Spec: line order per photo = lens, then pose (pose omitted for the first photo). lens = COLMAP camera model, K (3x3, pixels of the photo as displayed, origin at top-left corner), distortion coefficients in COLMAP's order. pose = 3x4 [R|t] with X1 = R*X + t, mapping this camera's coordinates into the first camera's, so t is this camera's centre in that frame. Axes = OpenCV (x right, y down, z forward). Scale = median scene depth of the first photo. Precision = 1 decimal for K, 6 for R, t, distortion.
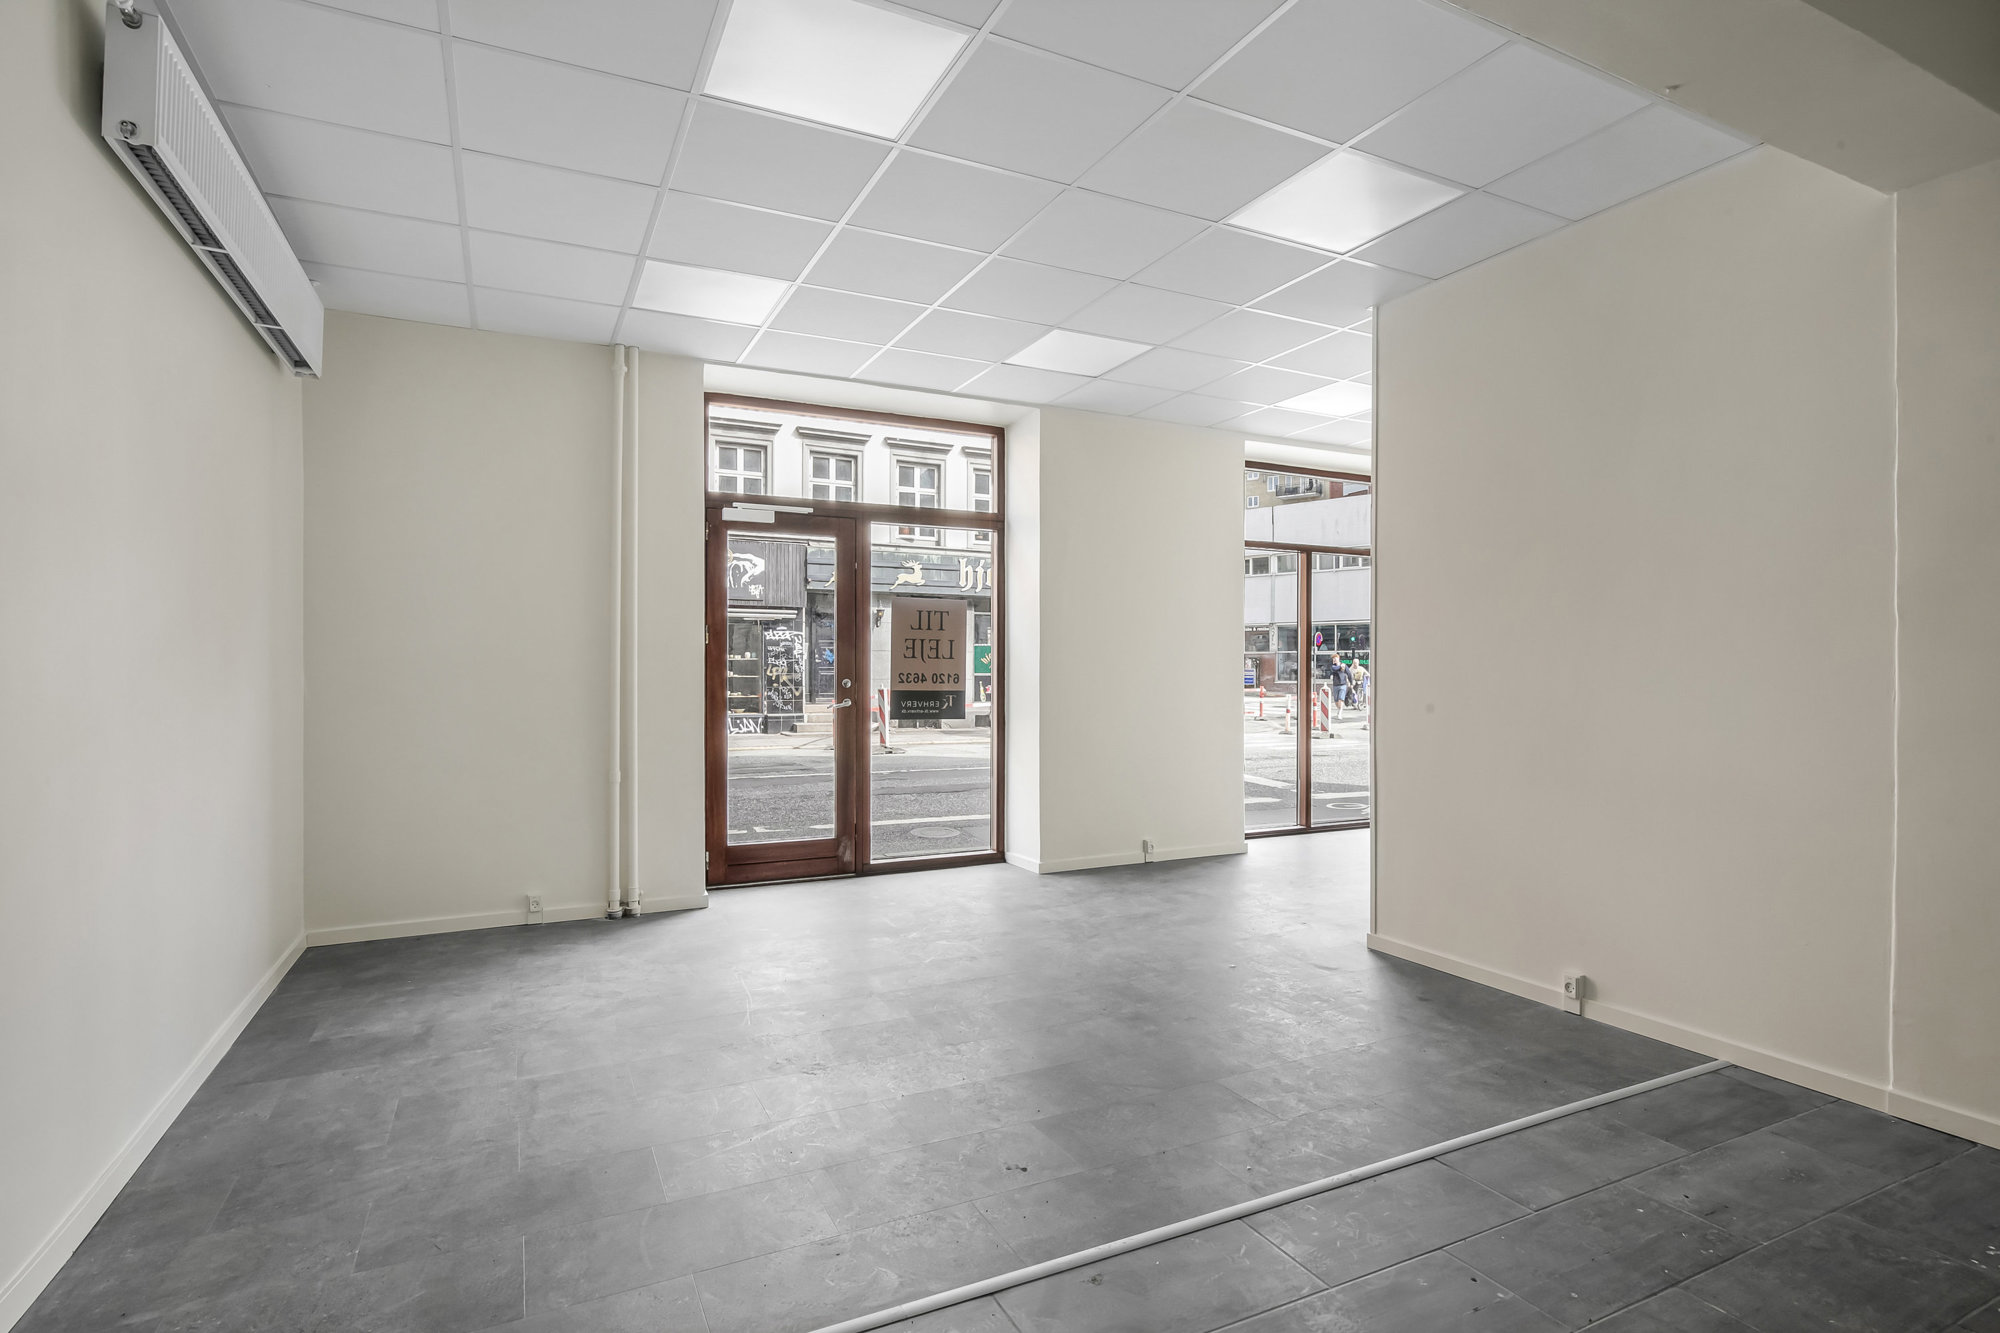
lens RADIAL K [[998.9, 0, 1000.0], [0, 998.9, 666.5], [0, 0, 1]] dist [-0.000537, 0.000201]
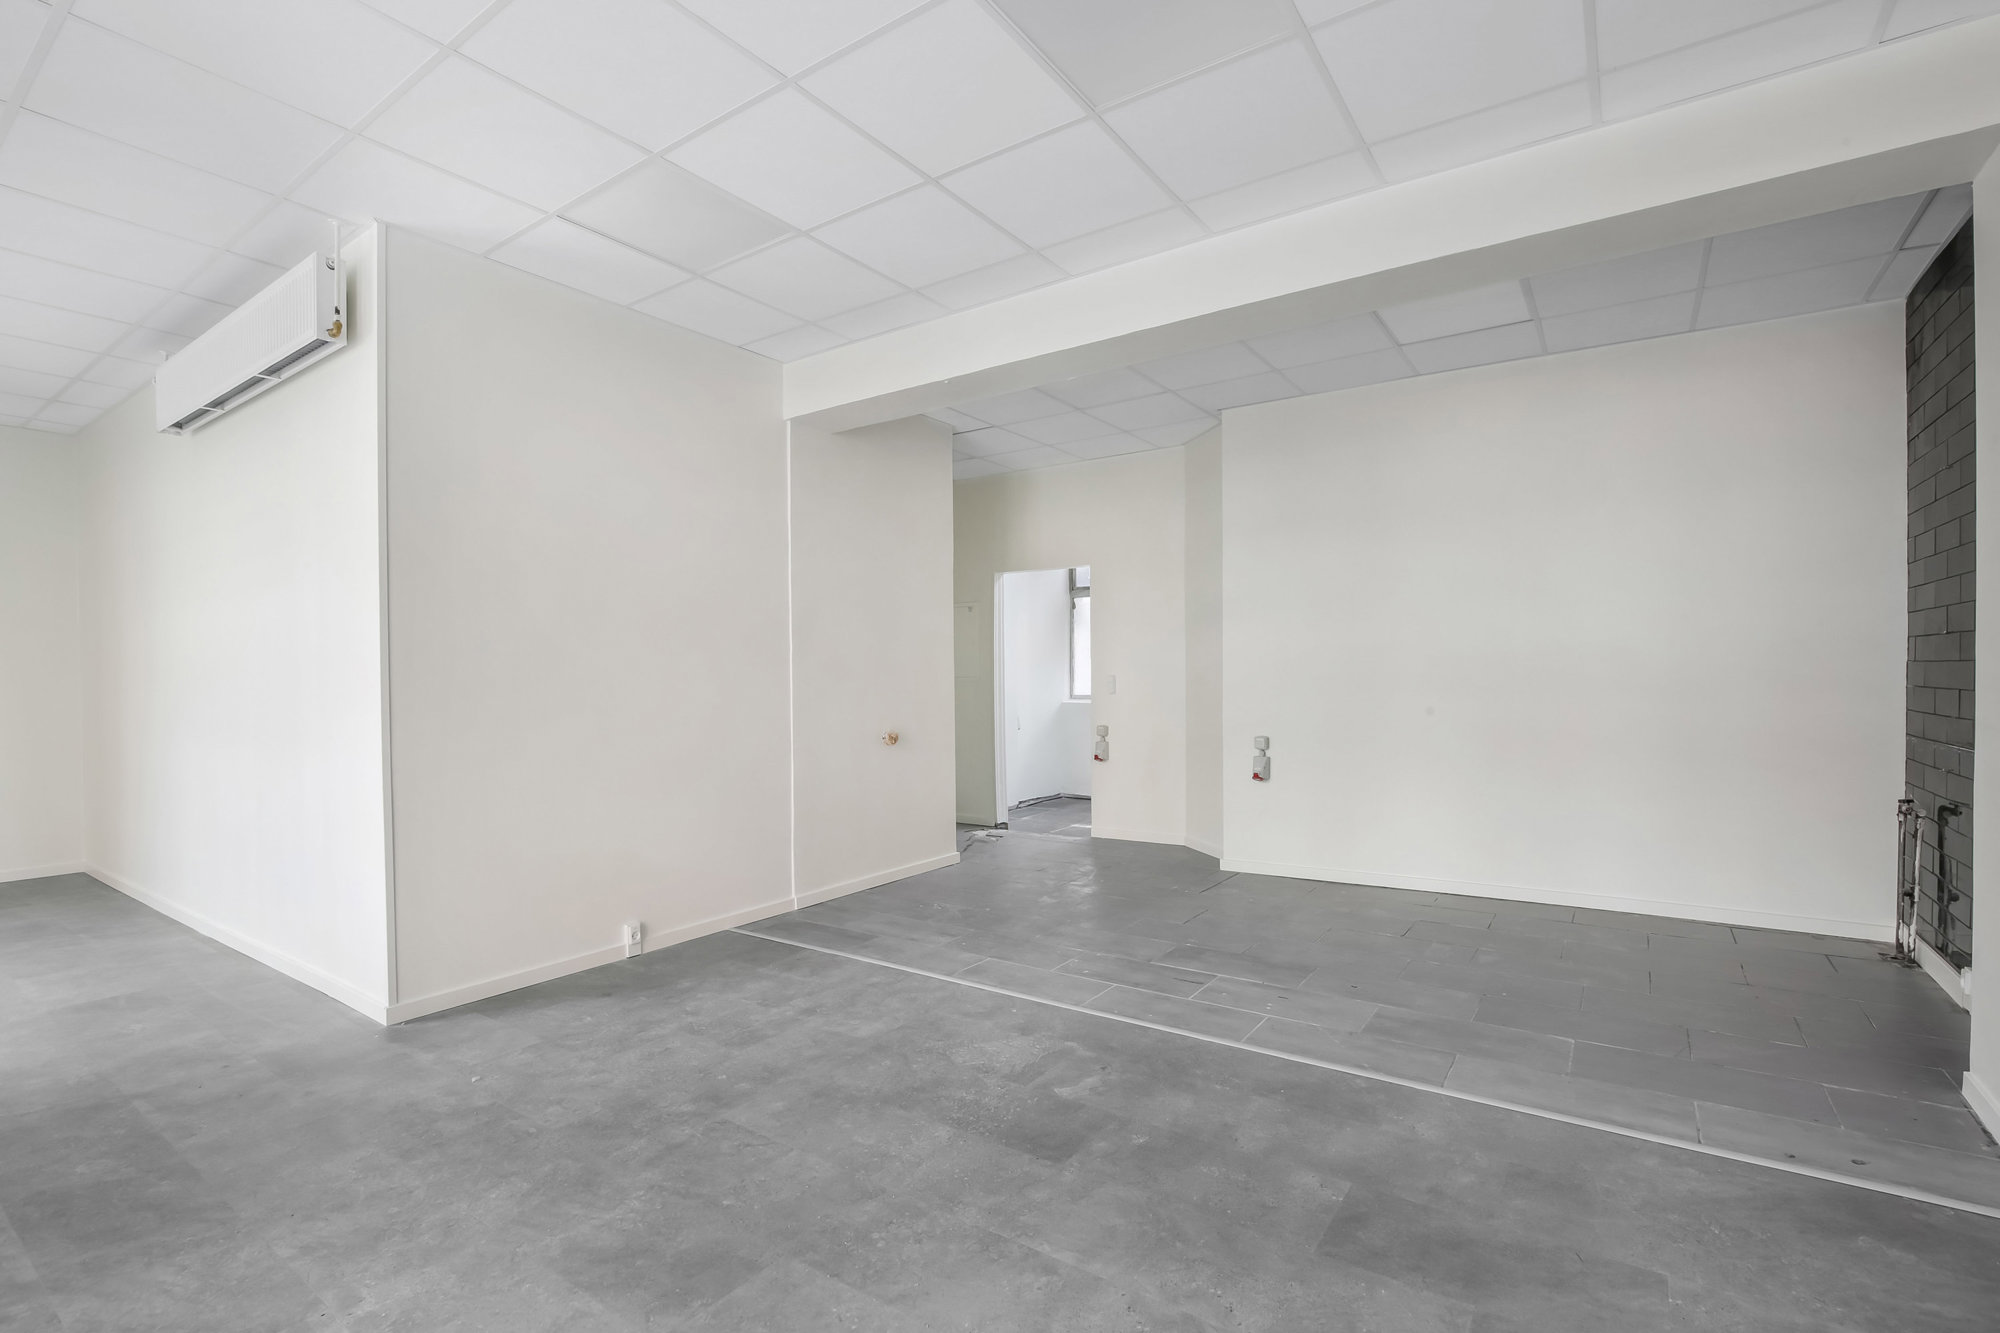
lens RADIAL K [[910.0, 0, 1013.3], [0, 910.0, 677.2], [0, 0, 1]] dist [-0.017596, 0.000358]
pose [[-0.492033, 0.005142, 0.870561, -0.610915], [0.007662, 0.999969, -0.001576, 0.008122], [-0.870543, 0.005895, -0.492058, 1.105646]]
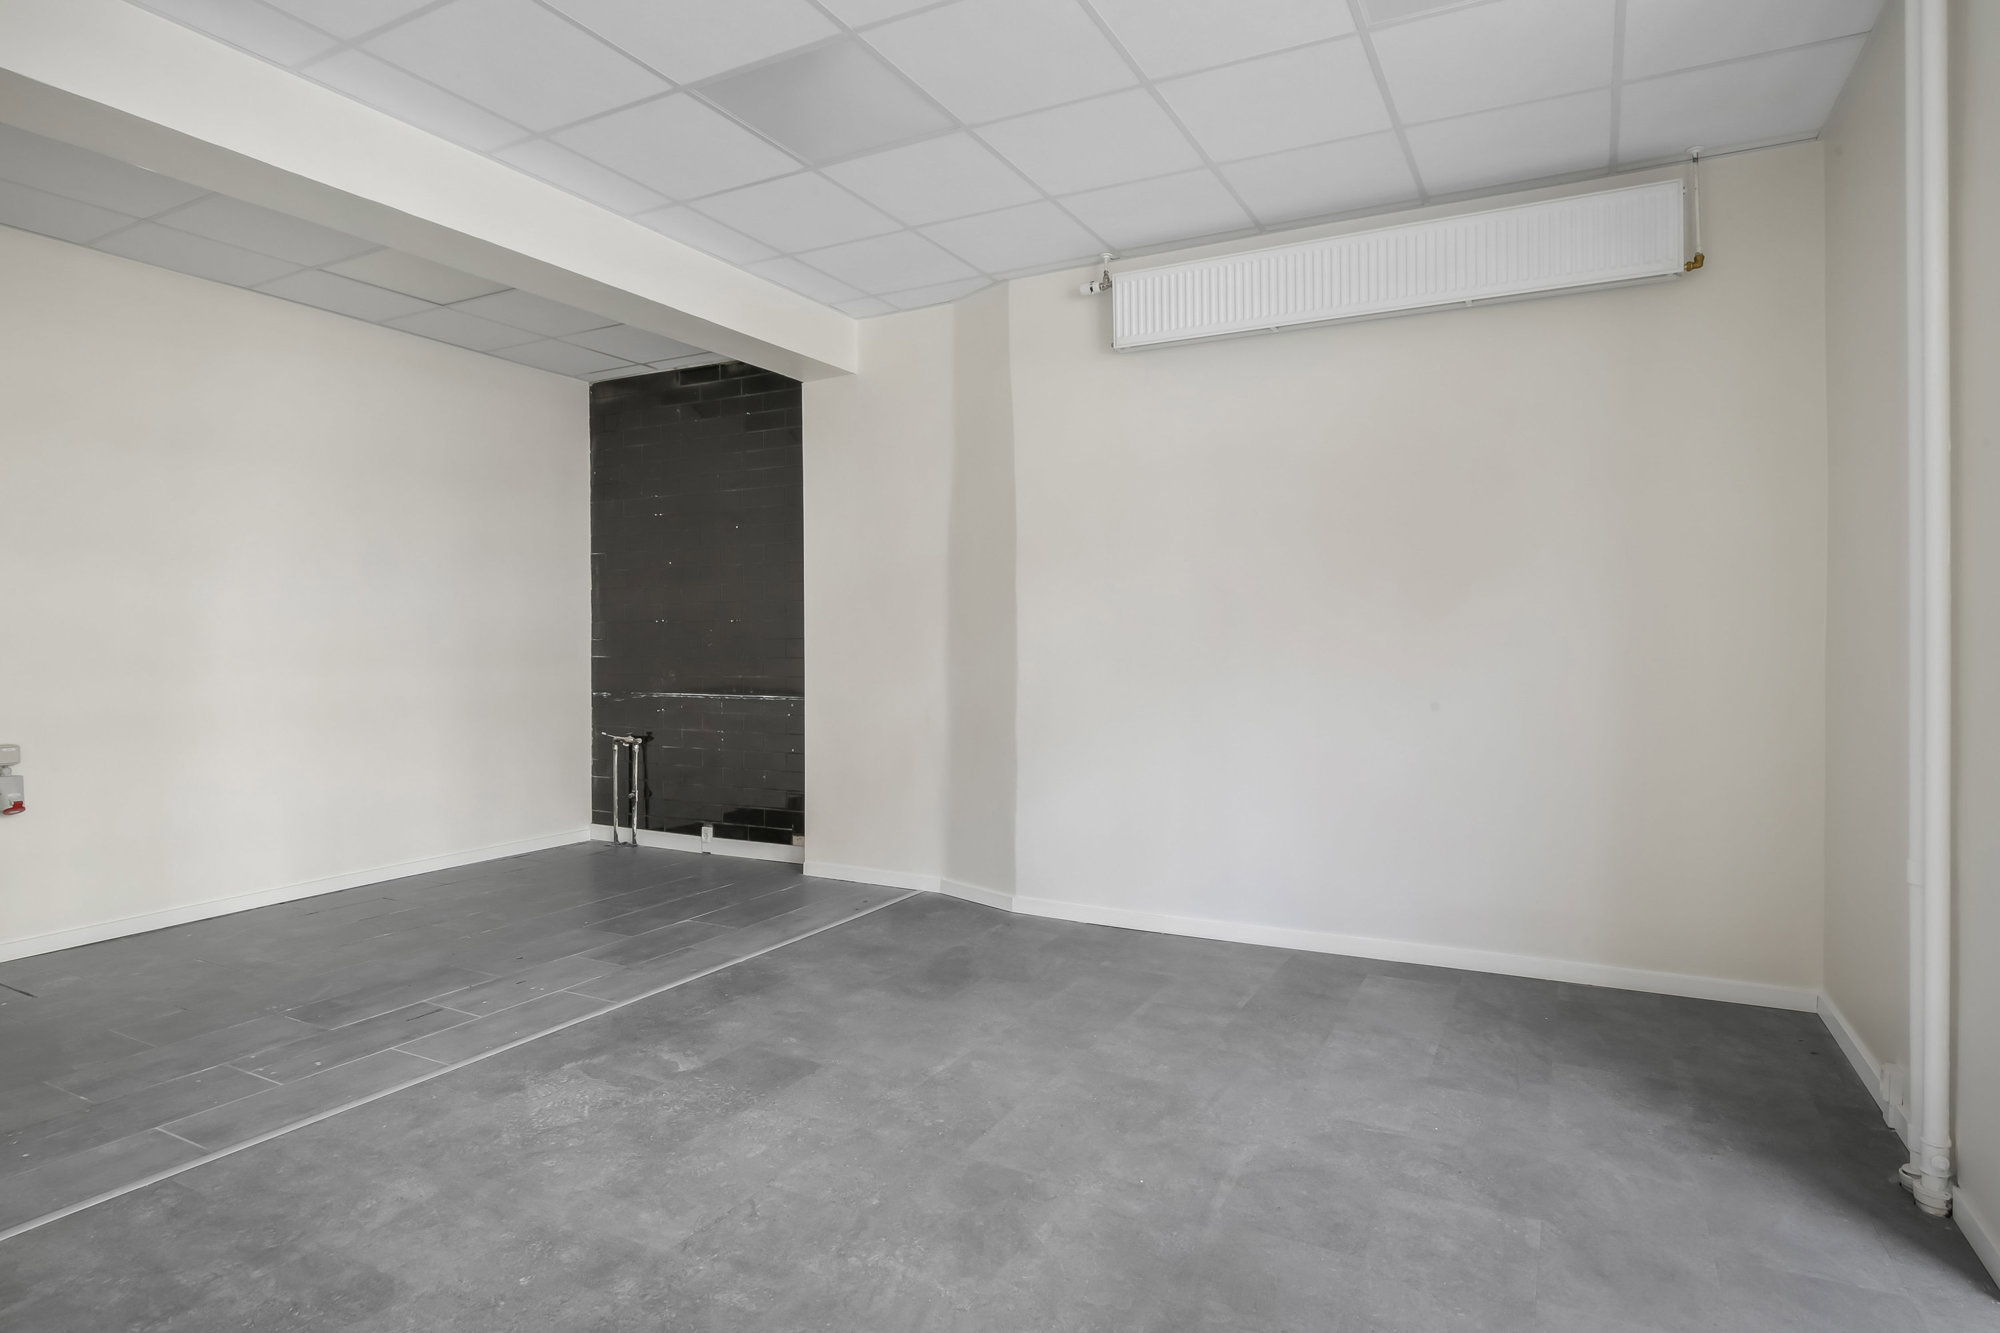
lens RADIAL K [[1086.4, 0, 1025.3], [0, 1086.4, 654.1], [0, 0, 1]] dist [-0.005289, -0.000098]
pose [[-0.798671, 0.008373, -0.601710, 0.293419], [0.006516, 0.999965, 0.005267, 0.012875], [0.601733, 0.000286, -0.798697, 1.550384]]
